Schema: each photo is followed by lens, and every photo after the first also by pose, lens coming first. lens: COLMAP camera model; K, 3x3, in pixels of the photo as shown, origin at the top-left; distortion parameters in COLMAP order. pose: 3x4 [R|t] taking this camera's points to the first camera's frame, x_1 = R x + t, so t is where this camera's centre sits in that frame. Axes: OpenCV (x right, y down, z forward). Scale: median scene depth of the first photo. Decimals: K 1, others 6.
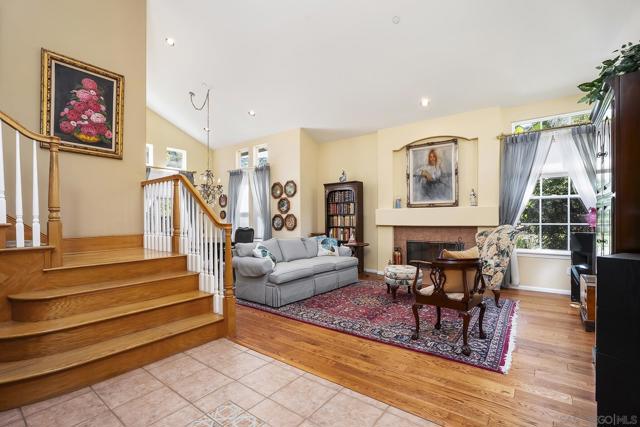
lens RADIAL K [[296.9, 0, 318.0], [0, 296.9, 219.1], [0, 0, 1]] dist [0.009900, 0.000721]
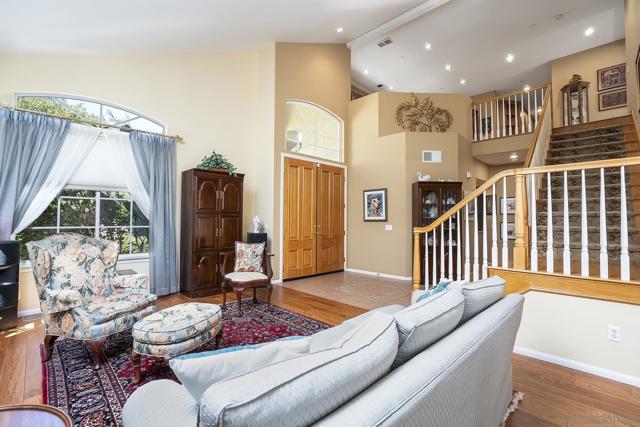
lens RADIAL K [[296.9, 0, 318.0], [0, 296.9, 219.1], [0, 0, 1]] dist [0.009900, 0.000721]
pose [[-0.990786, 0.001159, 0.135430, -0.064557], [0.000704, 0.999994, -0.003406, -0.006400], [-0.135434, -0.003279, -0.990781, 2.208386]]
